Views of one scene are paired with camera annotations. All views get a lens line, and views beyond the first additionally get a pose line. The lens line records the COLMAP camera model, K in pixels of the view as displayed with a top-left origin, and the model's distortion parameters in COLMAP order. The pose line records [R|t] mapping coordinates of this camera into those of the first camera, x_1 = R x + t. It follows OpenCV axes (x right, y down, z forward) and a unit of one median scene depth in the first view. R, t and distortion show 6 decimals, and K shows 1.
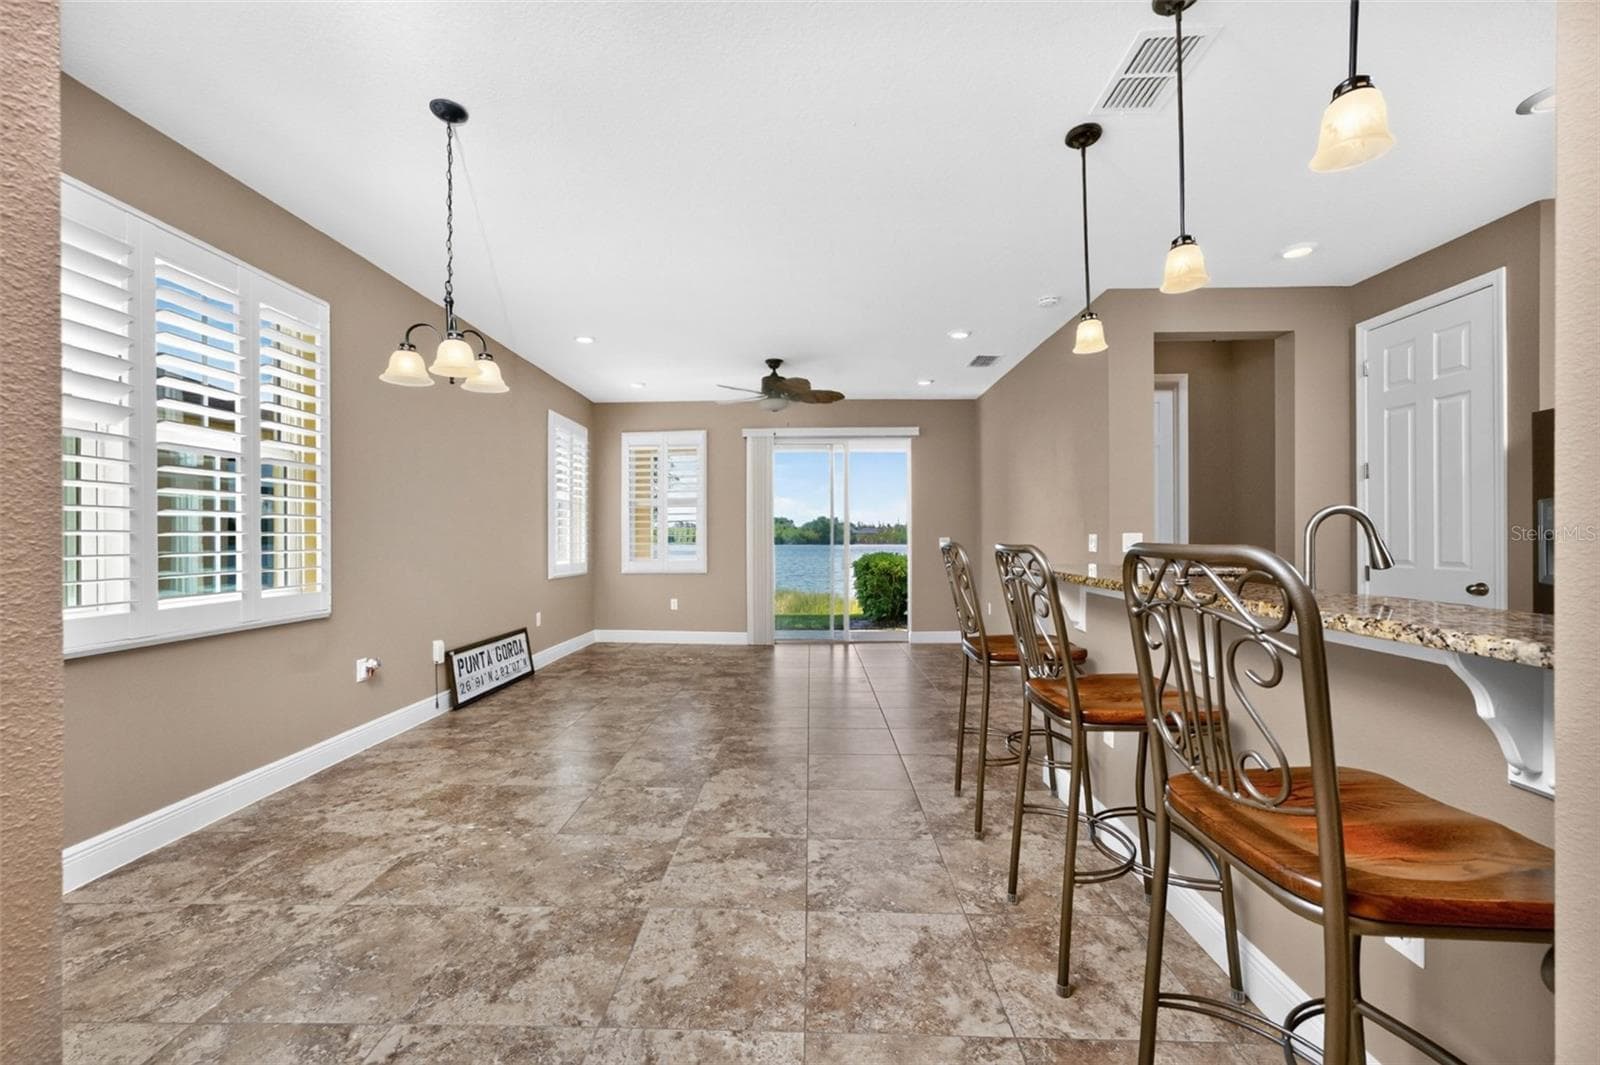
lens RADIAL K [[626.4, 0, 790.9], [0, 626.4, 534.6], [0, 0, 1]] dist [-0.015751, 0.014636]
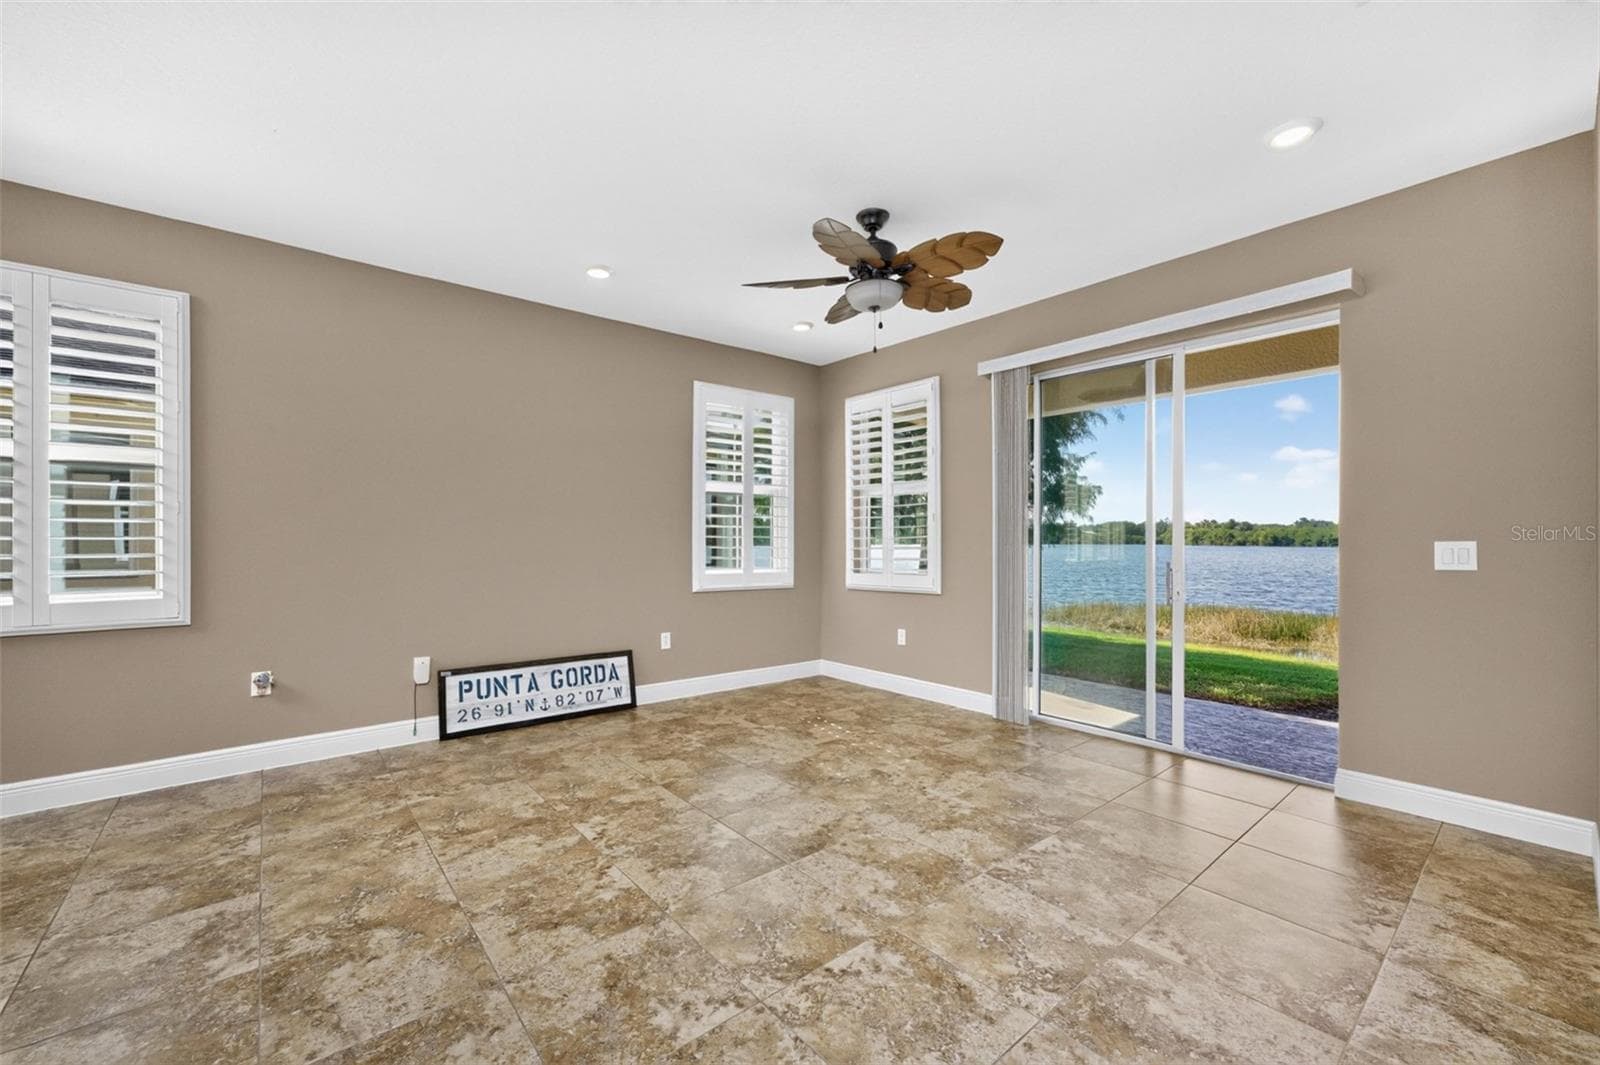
lens RADIAL K [[626.4, 0, 790.9], [0, 626.4, 534.6], [0, 0, 1]] dist [-0.015751, 0.014636]
pose [[0.662351, -0.009858, -0.749129, 0.309434], [0.005846, 0.999951, -0.007990, 0.003566], [0.749171, 0.000913, 0.662376, 0.558008]]
